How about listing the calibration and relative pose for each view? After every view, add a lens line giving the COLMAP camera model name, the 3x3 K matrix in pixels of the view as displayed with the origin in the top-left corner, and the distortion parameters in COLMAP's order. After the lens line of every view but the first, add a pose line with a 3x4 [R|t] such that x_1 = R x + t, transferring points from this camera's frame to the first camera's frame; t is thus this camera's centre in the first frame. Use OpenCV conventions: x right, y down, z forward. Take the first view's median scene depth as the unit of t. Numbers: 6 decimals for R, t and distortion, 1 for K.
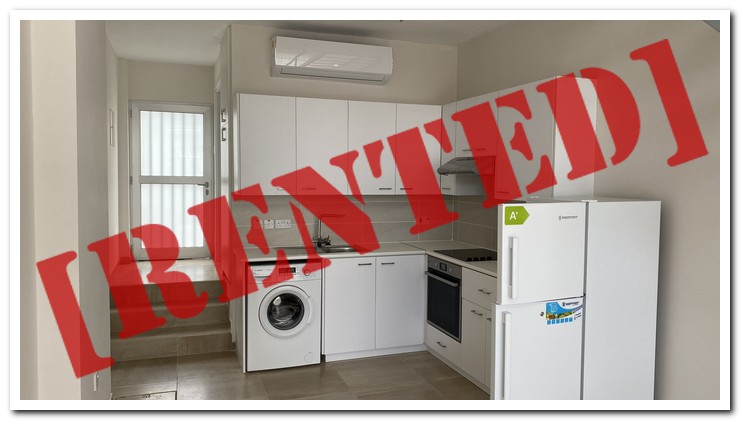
lens RADIAL K [[539.4, 0, 370.5], [0, 539.4, 210.5], [0, 0, 1]] dist [0.118628, -0.201026]
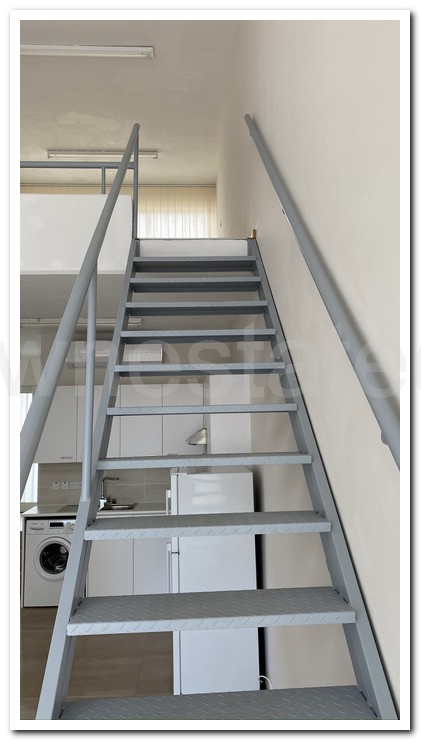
lens RADIAL K [[539.4, 0, 208.7], [0, 539.4, 366.2], [0, 0, 1]] dist [0.118628, -0.201026]
pose [[0.955227, -0.055826, -0.290558, 0.539824], [0.007012, 0.986033, -0.166401, -0.036801], [0.295789, 0.156913, 0.942278, -0.143311]]
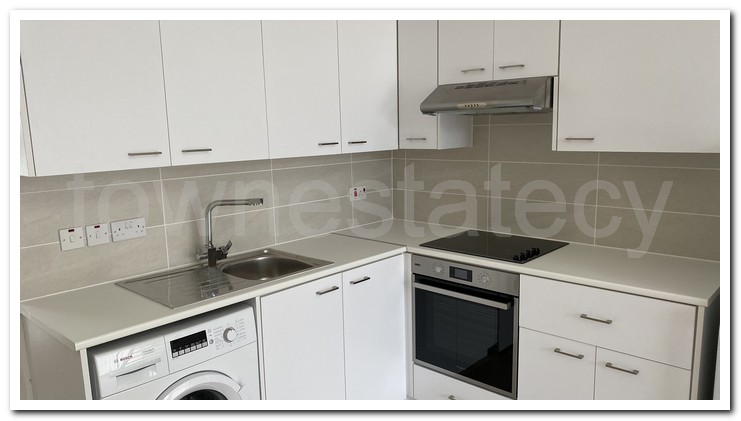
lens RADIAL K [[539.4, 0, 370.5], [0, 539.4, 210.5], [0, 0, 1]] dist [0.118628, -0.201026]
pose [[0.886075, -0.104929, 0.451509, -0.200405], [0.063596, 0.992350, 0.105813, -0.030200], [-0.459158, -0.065044, 0.885970, 0.514496]]
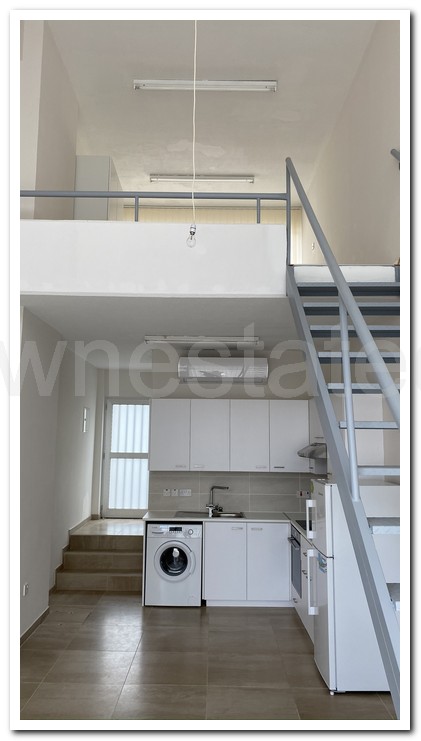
lens RADIAL K [[541.2, 0, 209.4], [0, 541.2, 377.3], [0, 0, 1]] dist [0.120703, -0.221038]
pose [[0.943130, -0.037635, -0.330288, 0.363068], [-0.021164, 0.984757, -0.172643, -0.026640], [0.331751, 0.169815, 0.927957, -0.275452]]
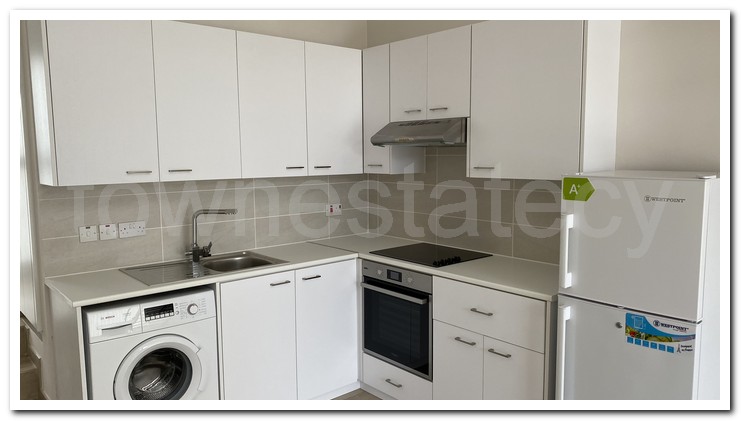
lens RADIAL K [[541.2, 0, 375.9], [0, 541.2, 207.9], [0, 0, 1]] dist [0.120703, -0.221038]
pose [[0.931508, -0.055724, 0.359428, -0.134453], [0.041412, 0.998017, 0.047403, -0.018891], [-0.361357, -0.029272, 0.931968, 0.335656]]
